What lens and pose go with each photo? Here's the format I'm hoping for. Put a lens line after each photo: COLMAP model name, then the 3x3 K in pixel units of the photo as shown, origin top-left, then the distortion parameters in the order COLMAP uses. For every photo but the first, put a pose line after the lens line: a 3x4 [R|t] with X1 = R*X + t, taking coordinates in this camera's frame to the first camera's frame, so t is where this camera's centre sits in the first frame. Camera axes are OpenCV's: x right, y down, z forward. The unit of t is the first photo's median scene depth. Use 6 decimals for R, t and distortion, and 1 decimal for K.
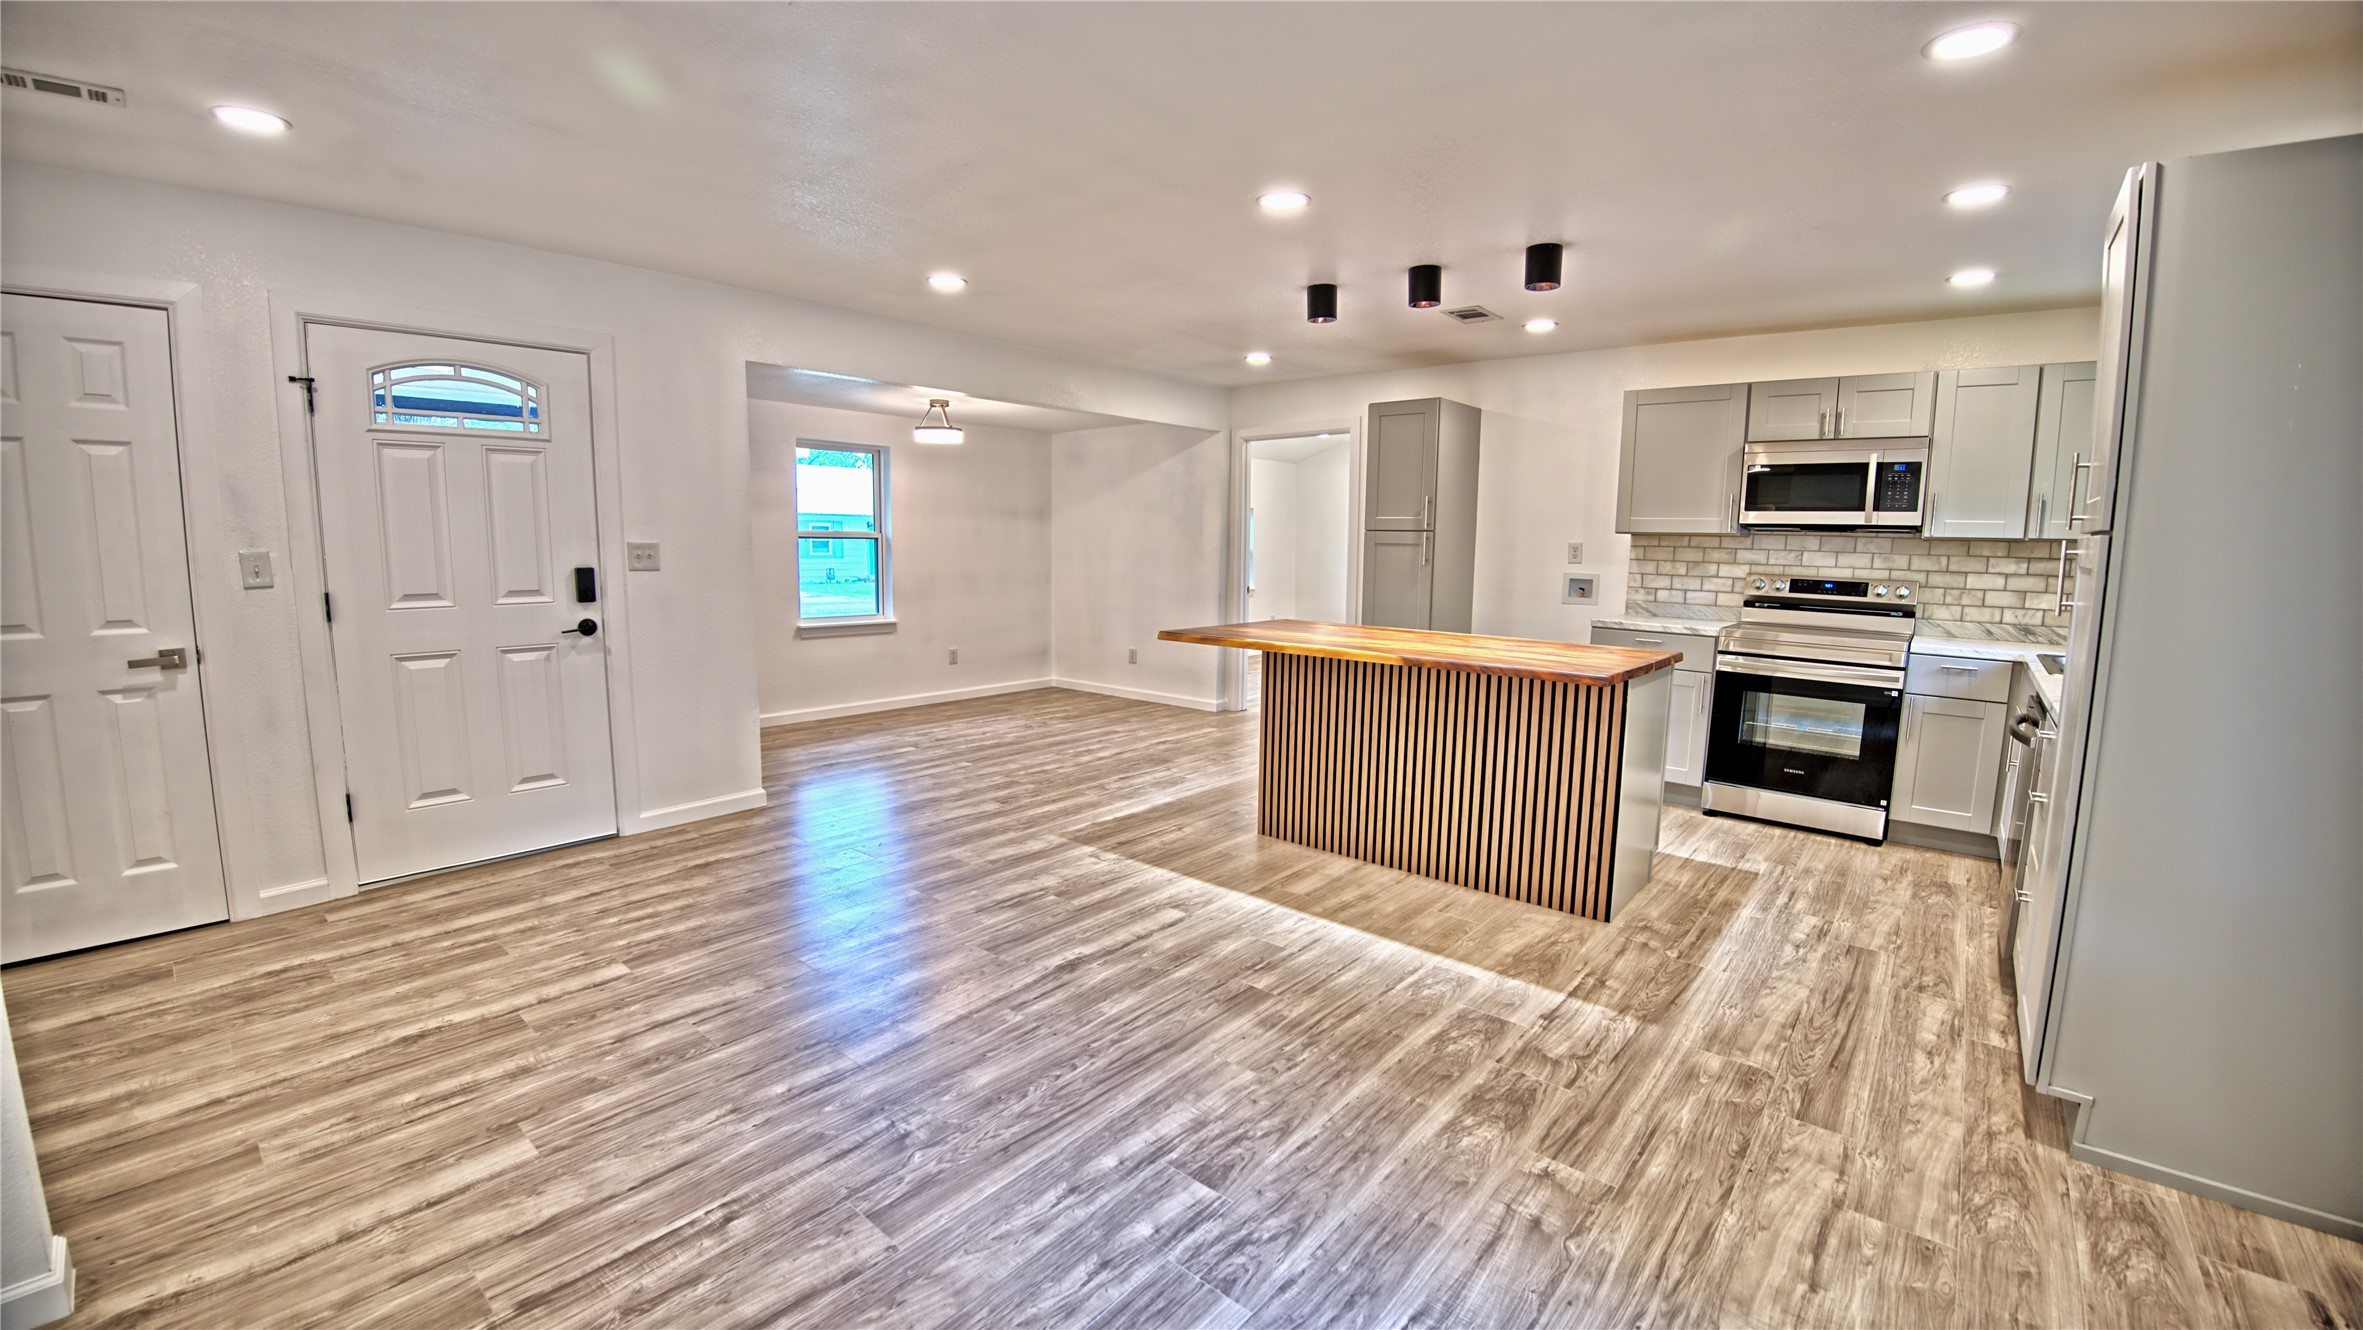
lens RADIAL K [[1015.6, 0, 1190.9], [0, 1015.6, 663.7], [0, 0, 1]] dist [-0.002345, -0.000214]
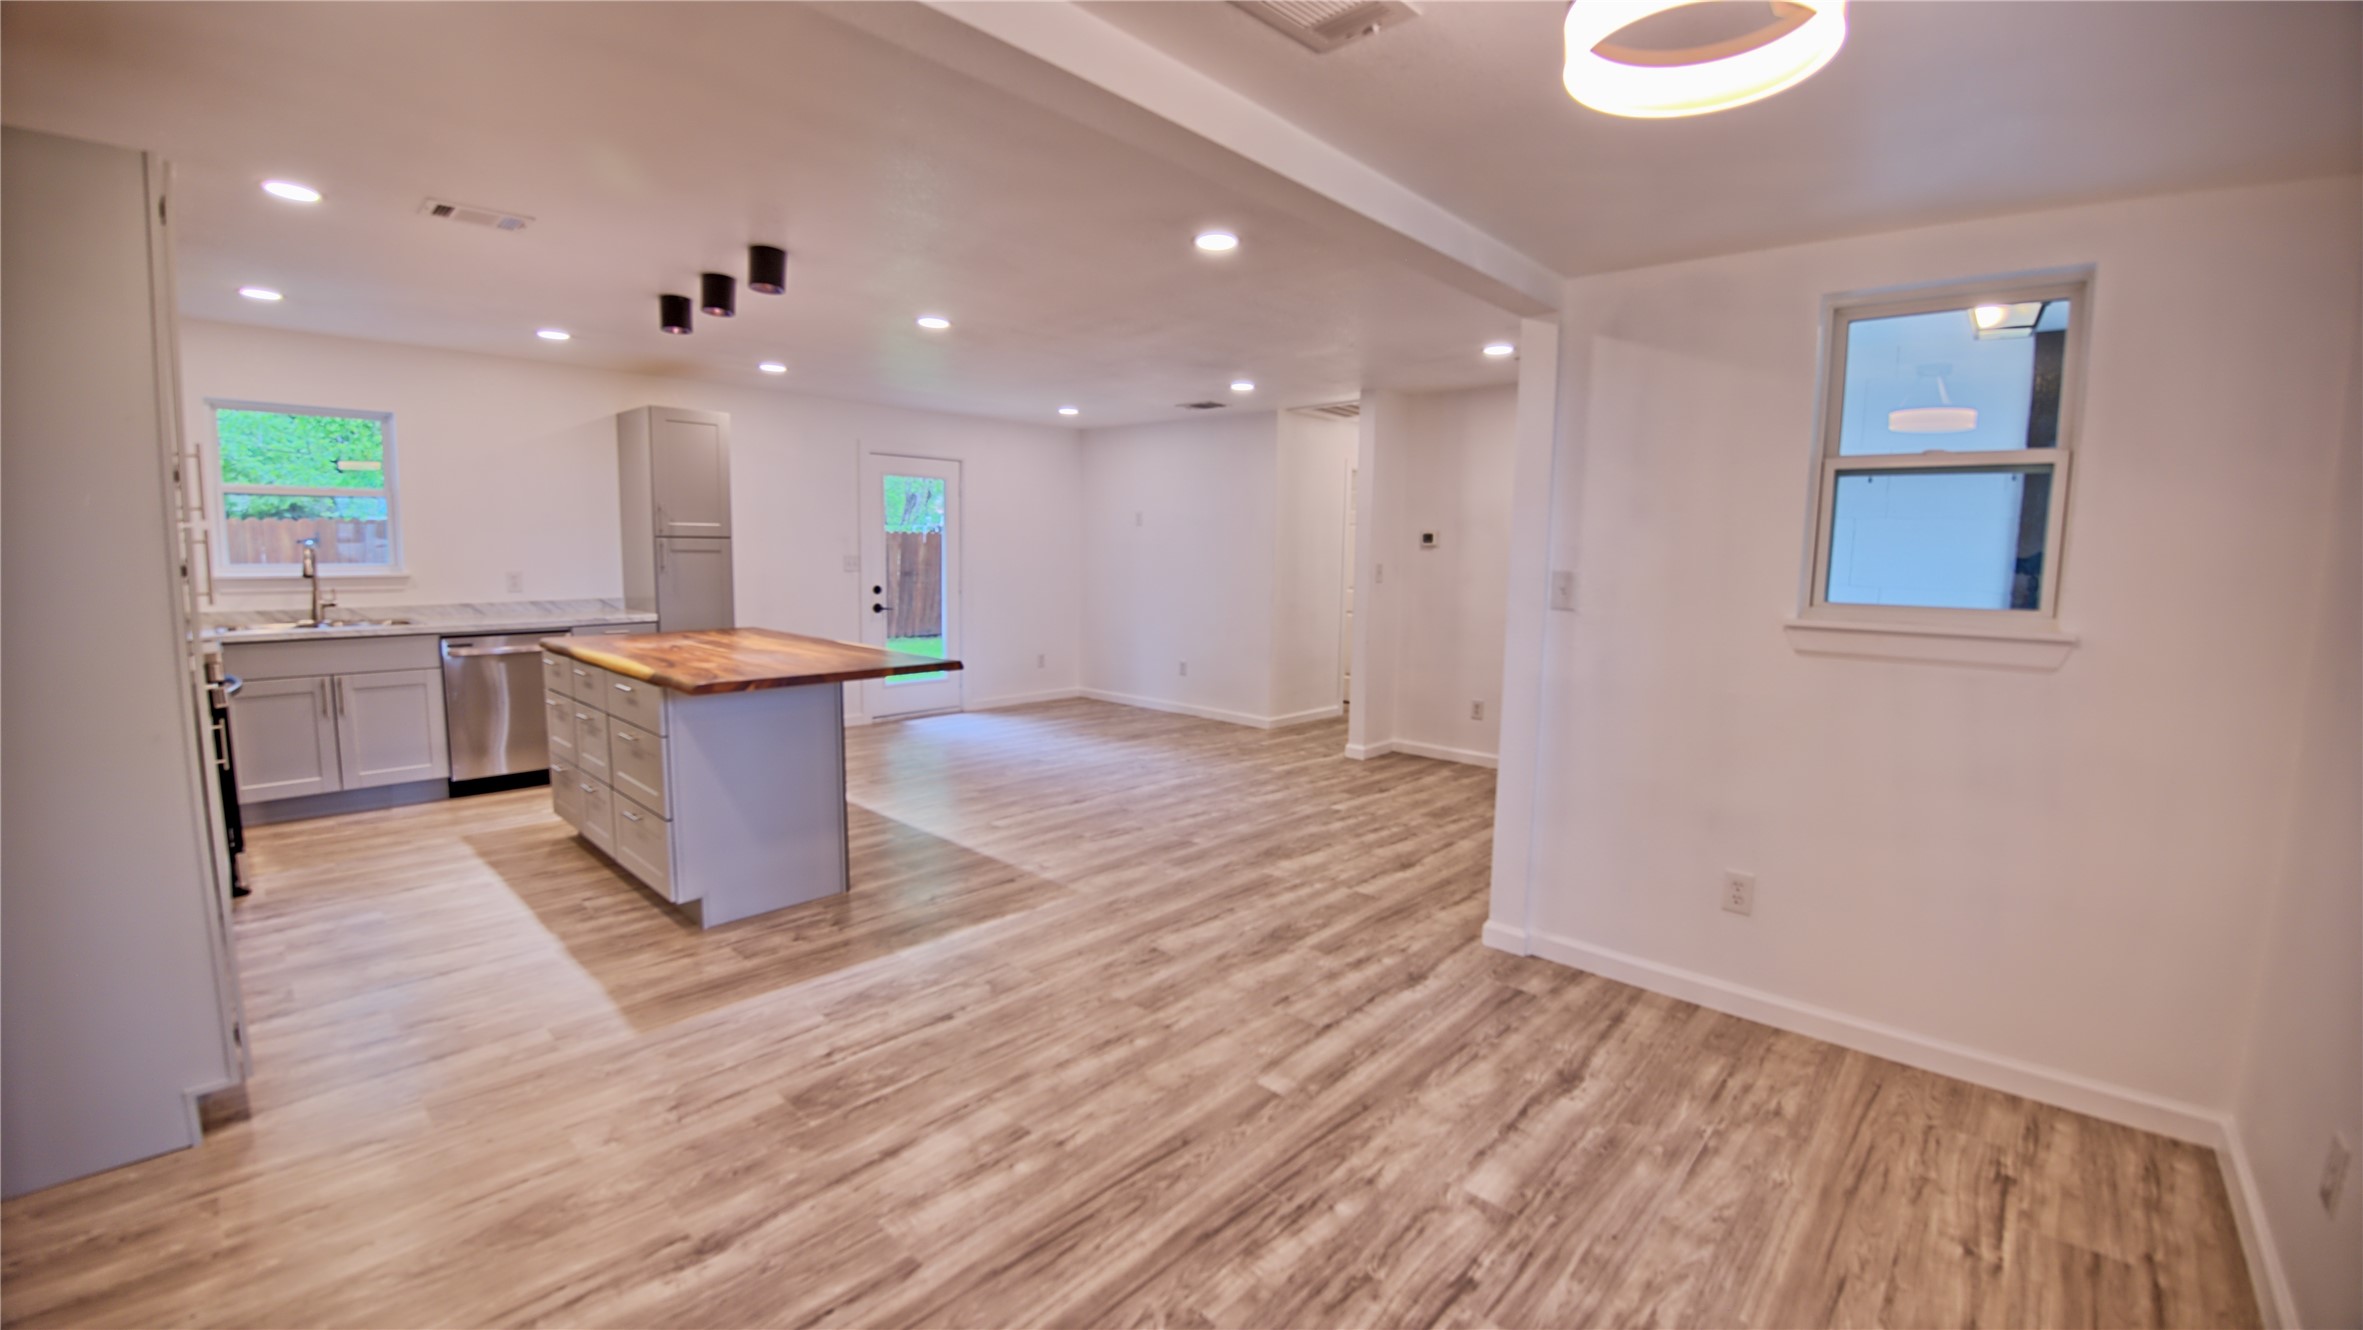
lens RADIAL K [[983.0, 0, 1179.5], [0, 983.0, 661.5], [0, 0, 1]] dist [-0.016733, -0.000705]
pose [[-0.998252, -0.033451, 0.048729, -0.323160], [-0.020862, 0.970783, 0.239050, -0.294193], [-0.055302, 0.237615, -0.969784, 2.261804]]
